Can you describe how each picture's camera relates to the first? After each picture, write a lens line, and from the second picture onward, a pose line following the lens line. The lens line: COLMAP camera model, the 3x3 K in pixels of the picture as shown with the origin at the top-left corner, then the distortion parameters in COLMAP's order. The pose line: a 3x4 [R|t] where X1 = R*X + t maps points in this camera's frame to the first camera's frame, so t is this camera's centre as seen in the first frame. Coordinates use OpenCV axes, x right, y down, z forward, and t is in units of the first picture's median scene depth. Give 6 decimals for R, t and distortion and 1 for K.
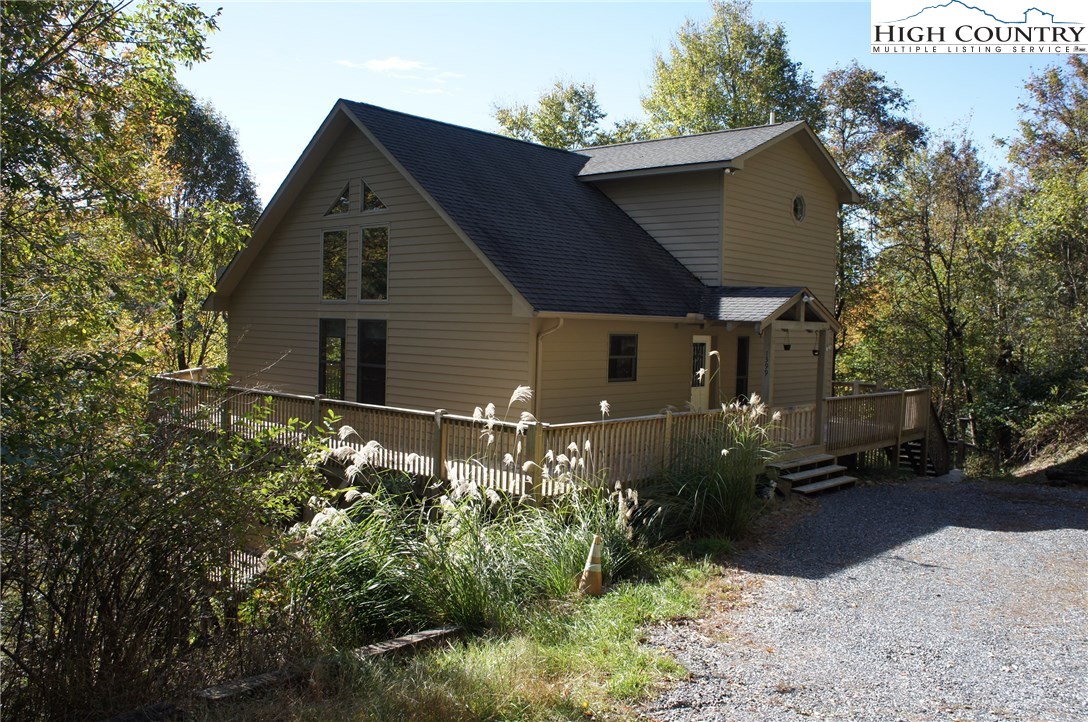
lens RADIAL K [[930.6, 0, 544.0], [0, 930.6, 361.0], [0, 0, 1]] dist [-0.125015, -0.000329]
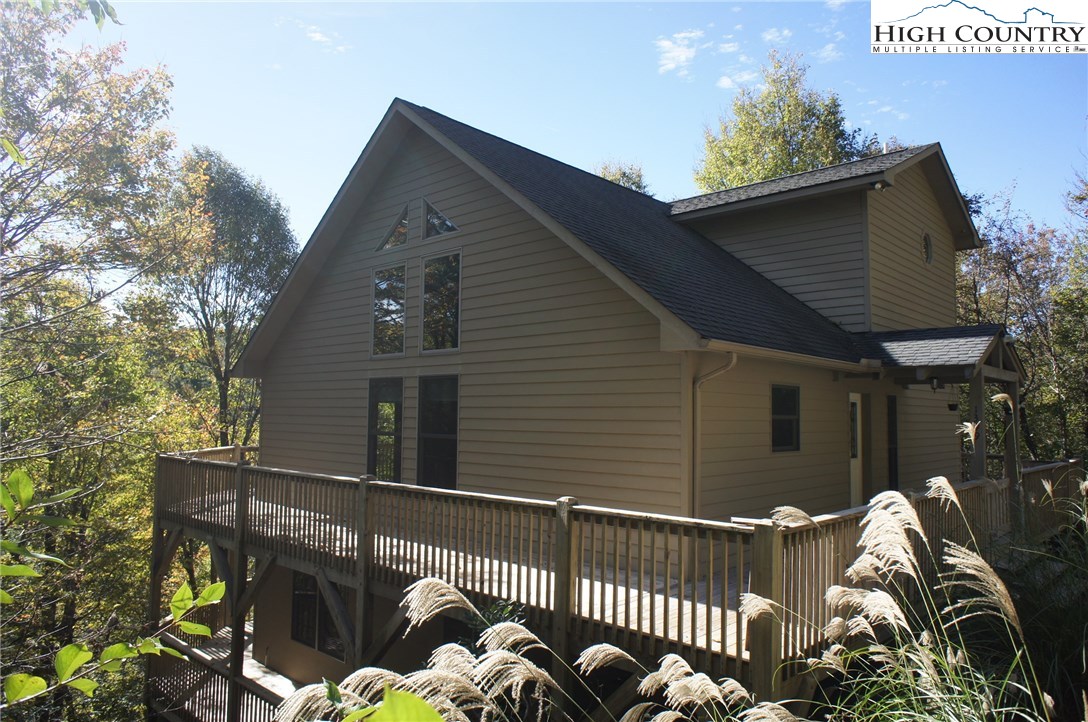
lens RADIAL K [[773.8, 0, 544.0], [0, 773.8, 361.0], [0, 0, 1]] dist [-0.058332, 0.000004]
pose [[0.999690, -0.016049, -0.019016, -0.085482], [0.013856, 0.993799, -0.110322, 0.014683], [0.020669, 0.110024, 0.993714, 0.365360]]
